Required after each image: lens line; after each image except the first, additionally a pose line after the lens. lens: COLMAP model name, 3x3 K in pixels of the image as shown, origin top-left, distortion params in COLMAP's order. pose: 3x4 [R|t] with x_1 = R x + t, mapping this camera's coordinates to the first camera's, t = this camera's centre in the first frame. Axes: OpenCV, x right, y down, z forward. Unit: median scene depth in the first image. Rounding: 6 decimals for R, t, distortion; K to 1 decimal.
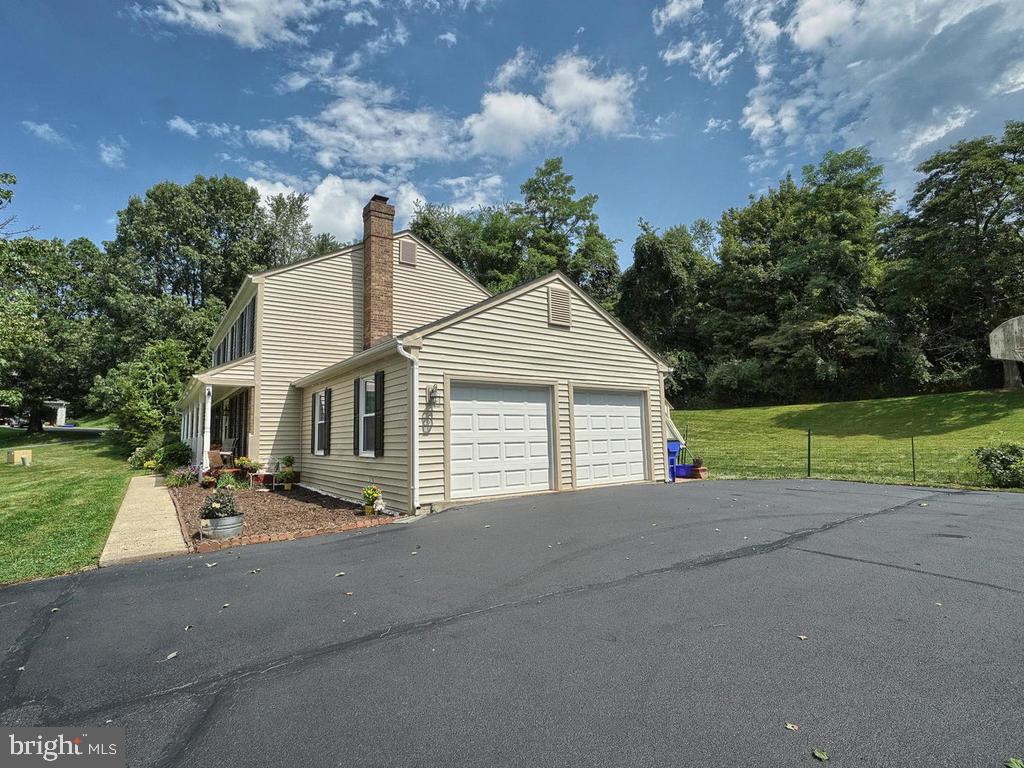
lens RADIAL K [[507.1, 0, 512.0], [0, 507.1, 384.0], [0, 0, 1]] dist [-0.121717, 0.078141]
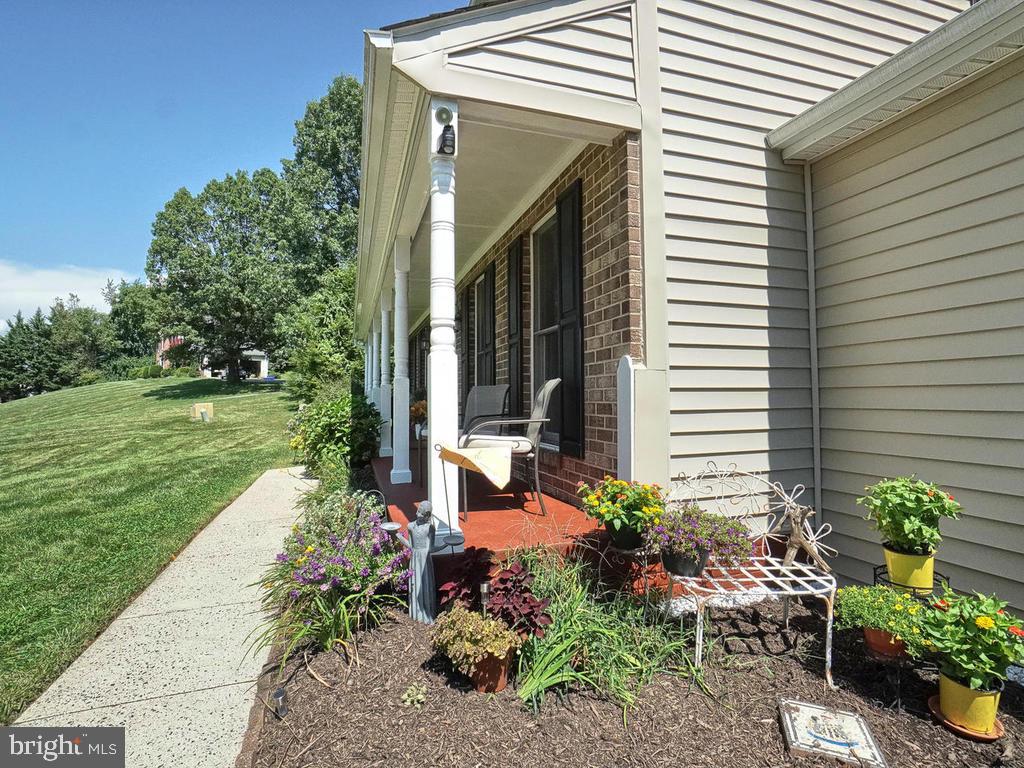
lens RADIAL K [[503.9, 0, 512.0], [0, 503.9, 384.0], [0, 0, 1]] dist [-0.019730, 0.000032]
pose [[0.946479, 0.010279, -0.322601, -0.212621], [0.017060, 0.996502, 0.081805, 0.039145], [0.322313, -0.082930, 0.942994, 0.326355]]
